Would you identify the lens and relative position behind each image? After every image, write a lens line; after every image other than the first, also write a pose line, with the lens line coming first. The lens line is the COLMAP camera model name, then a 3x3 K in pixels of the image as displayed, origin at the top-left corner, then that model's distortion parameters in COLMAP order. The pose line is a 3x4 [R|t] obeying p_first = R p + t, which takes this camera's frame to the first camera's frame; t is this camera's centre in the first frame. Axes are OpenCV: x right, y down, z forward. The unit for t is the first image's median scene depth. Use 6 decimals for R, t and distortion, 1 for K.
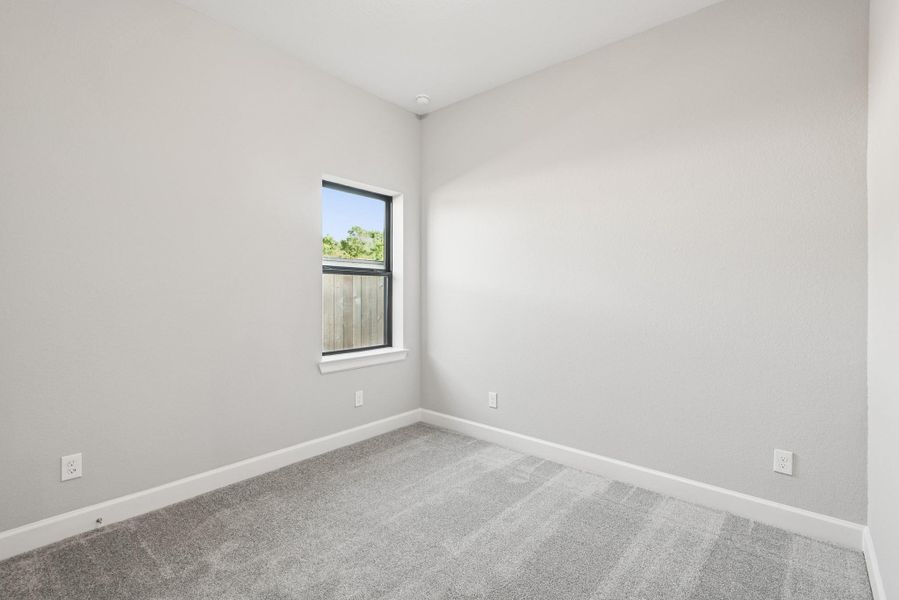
lens RADIAL K [[410.7, 0, 452.2], [0, 410.7, 296.8], [0, 0, 1]] dist [0.022959, -0.010686]
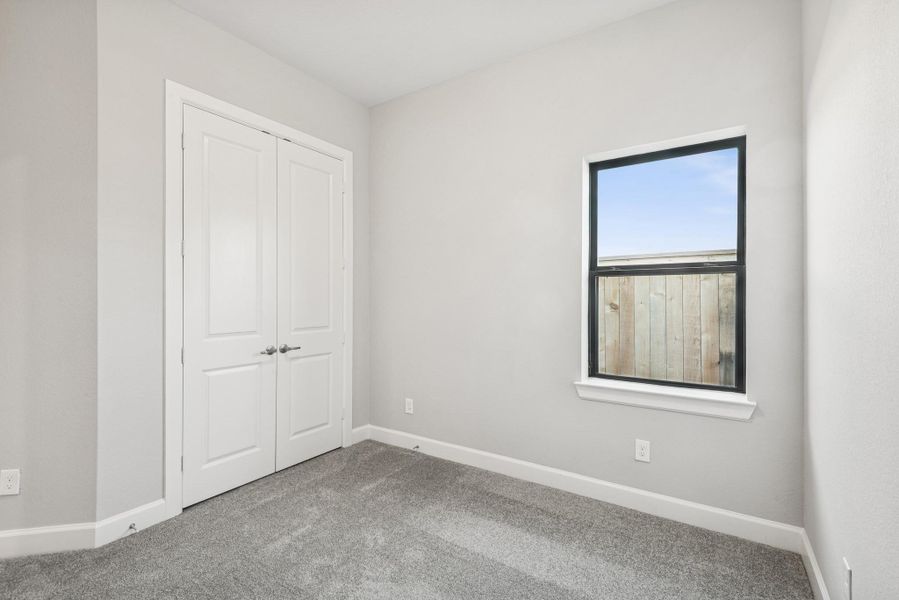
lens RADIAL K [[407.4, 0, 450.6], [0, 407.4, 295.8], [0, 0, 1]] dist [0.001339, -0.000824]
pose [[0.117980, -0.010593, -0.992959, 0.412069], [-0.009411, 0.999886, -0.011785, -0.005771], [0.992971, 0.010735, 0.117867, 0.565430]]
